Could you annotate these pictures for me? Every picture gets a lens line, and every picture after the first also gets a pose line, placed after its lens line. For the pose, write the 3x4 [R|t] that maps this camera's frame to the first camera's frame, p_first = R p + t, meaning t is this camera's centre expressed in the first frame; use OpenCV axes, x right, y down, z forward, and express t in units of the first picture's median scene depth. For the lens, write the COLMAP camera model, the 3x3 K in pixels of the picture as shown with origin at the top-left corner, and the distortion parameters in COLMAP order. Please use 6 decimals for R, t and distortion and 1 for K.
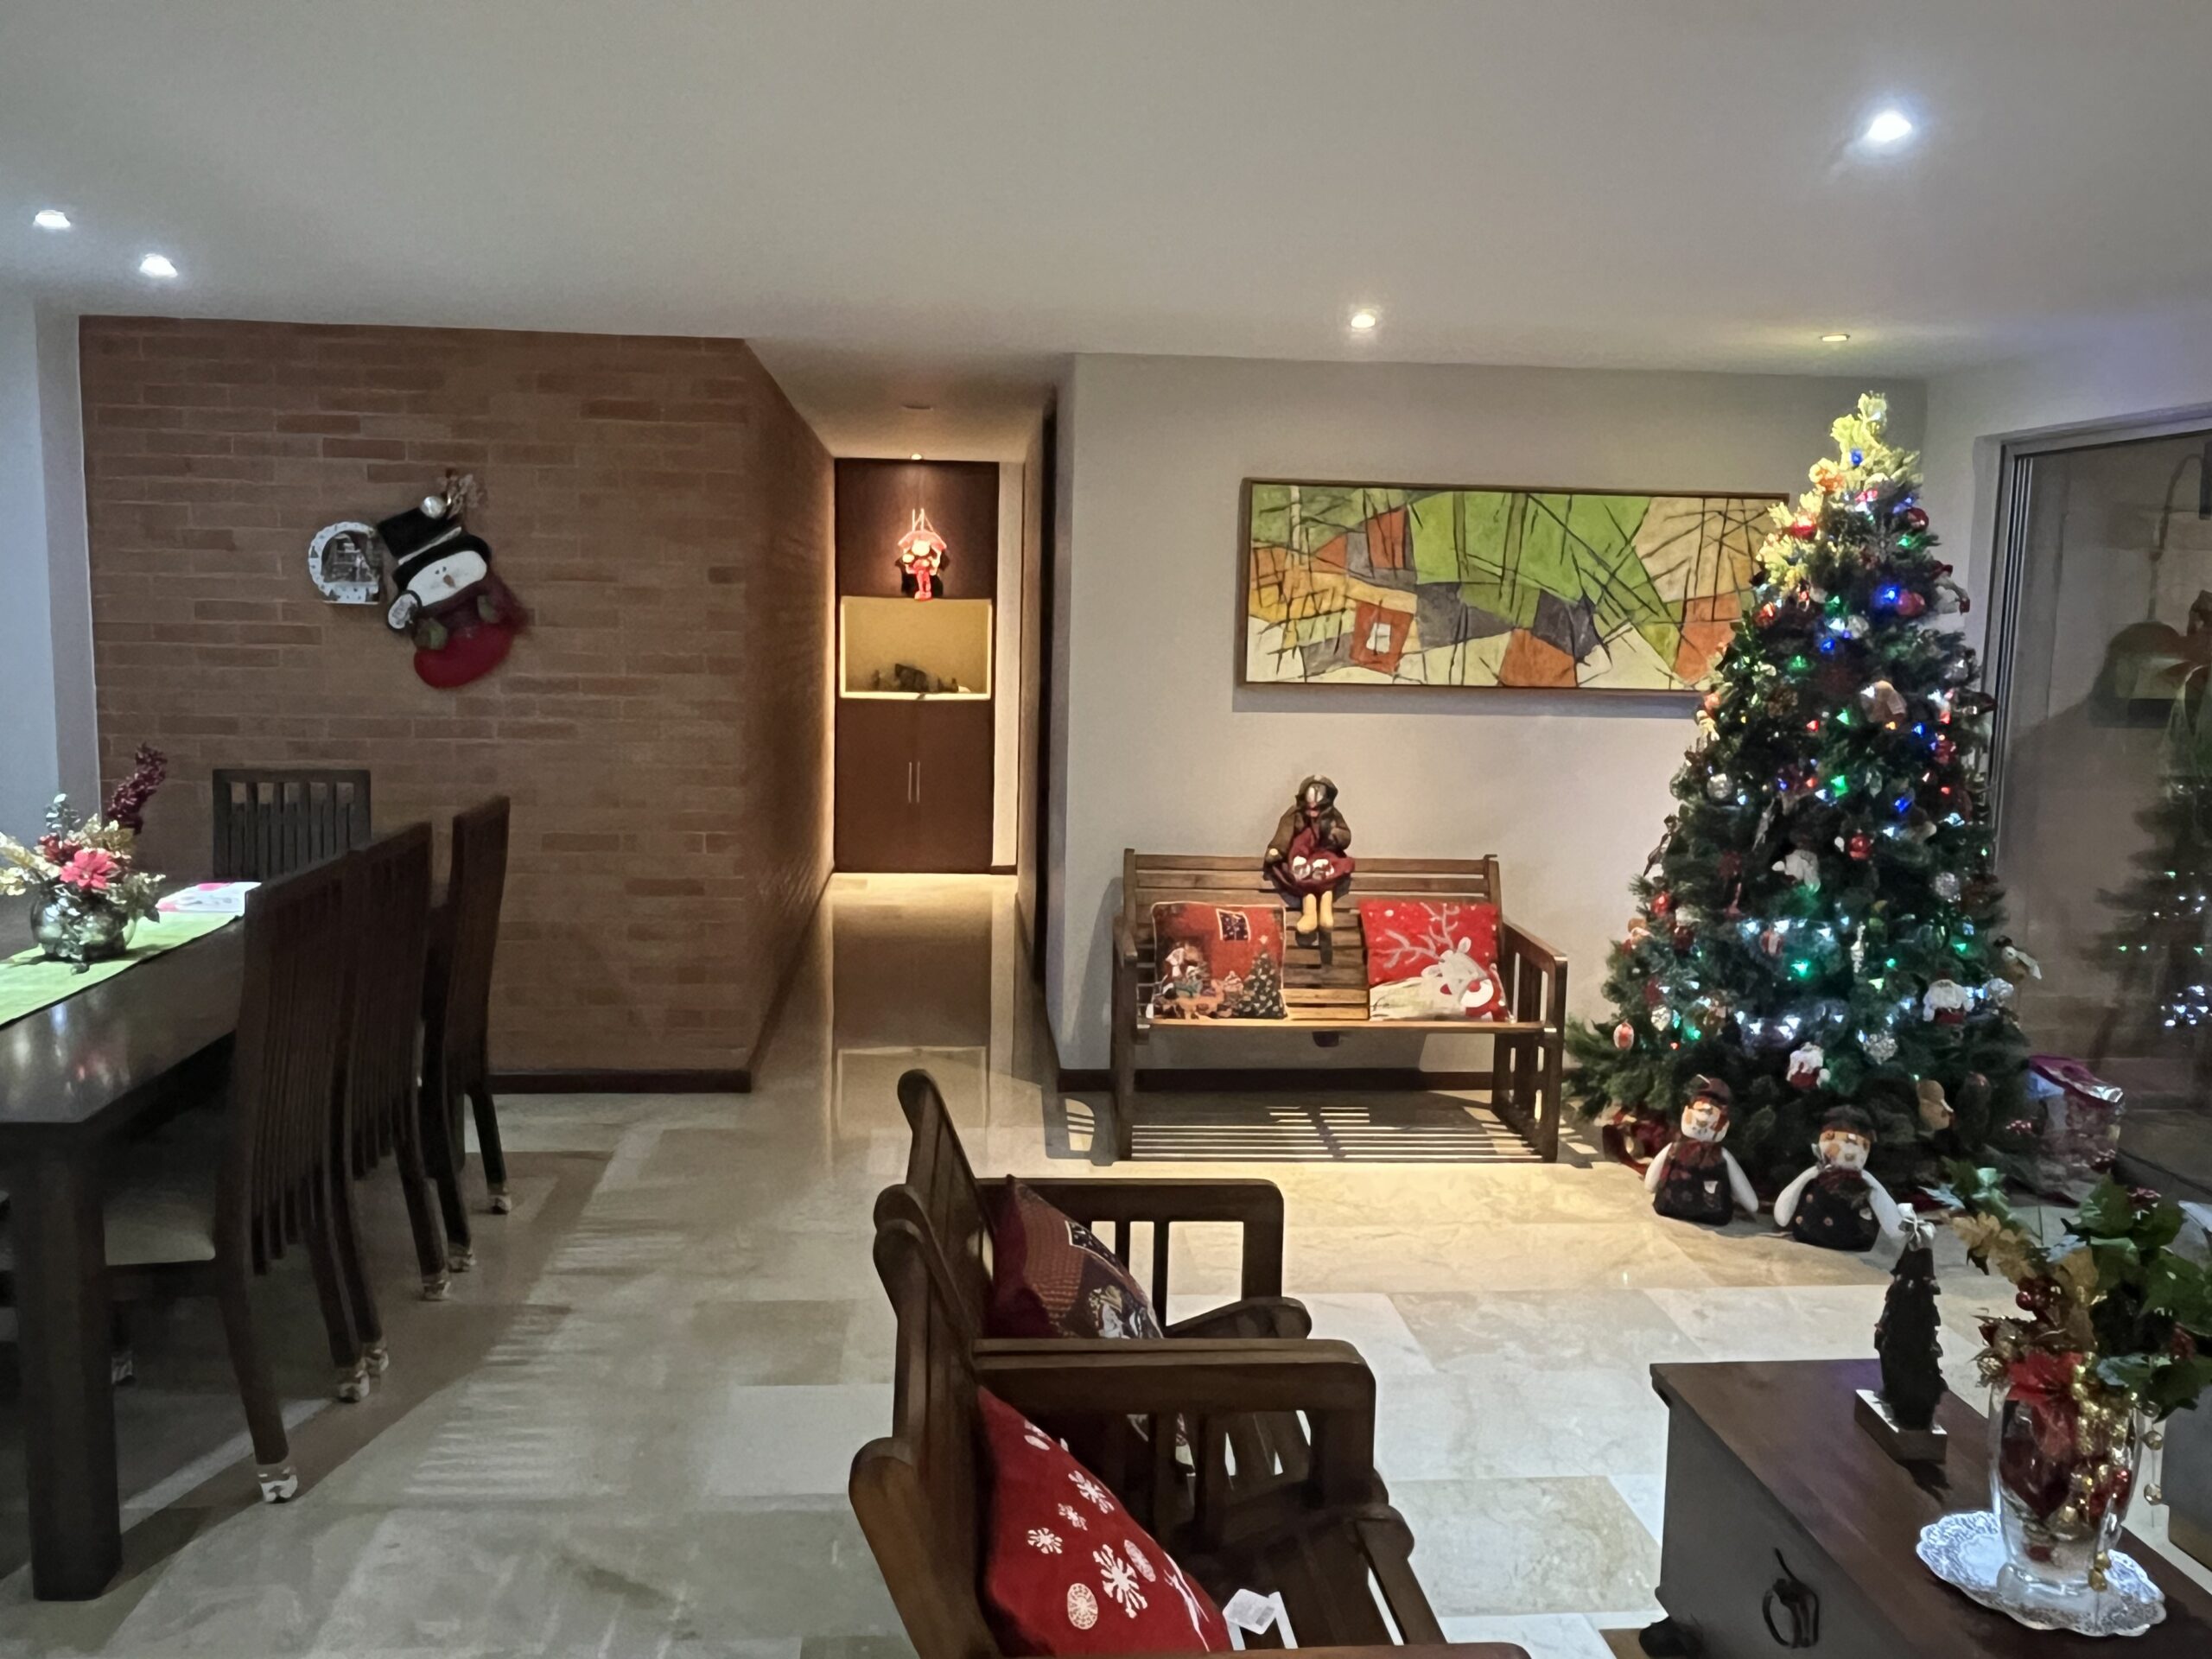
lens RADIAL K [[1659.0, 0, 1080.1], [0, 1659.0, 790.7], [0, 0, 1]] dist [0.005093, -0.004413]
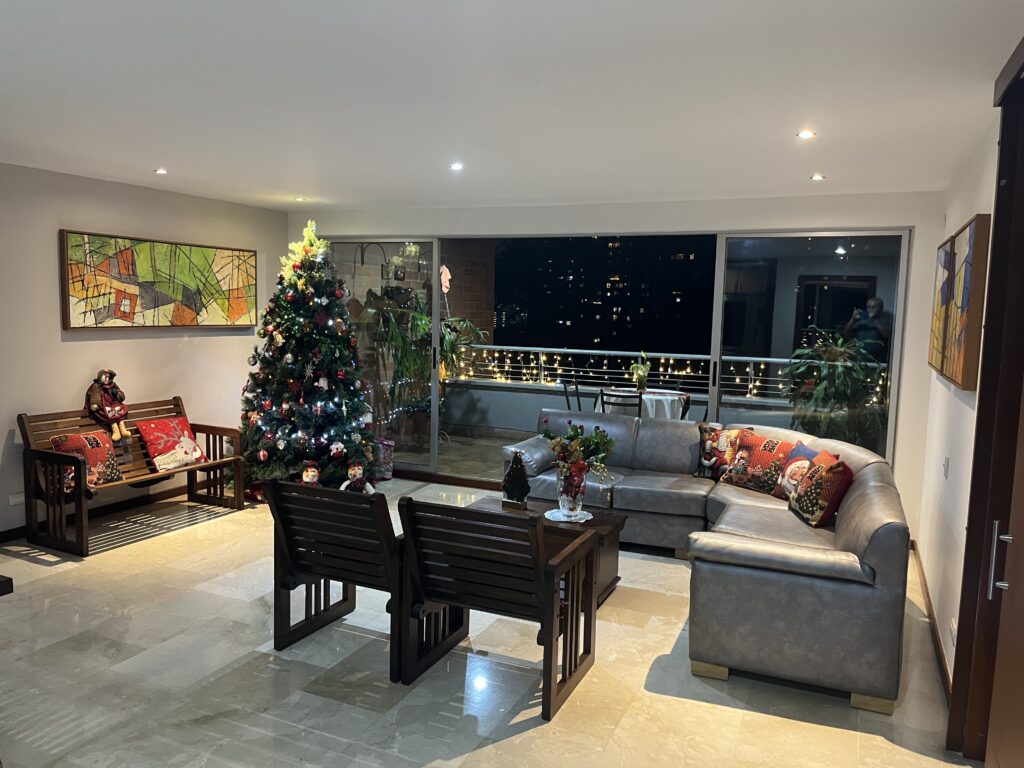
lens RADIAL K [[772.4, 0, 511.3], [0, 772.4, 383.5], [0, 0, 1]] dist [0.001089, -0.007089]
pose [[0.480658, -0.097795, 0.871438, -0.492025], [0.084405, 0.994307, 0.065029, -0.011695], [-0.872837, 0.042297, 0.486176, 0.043157]]
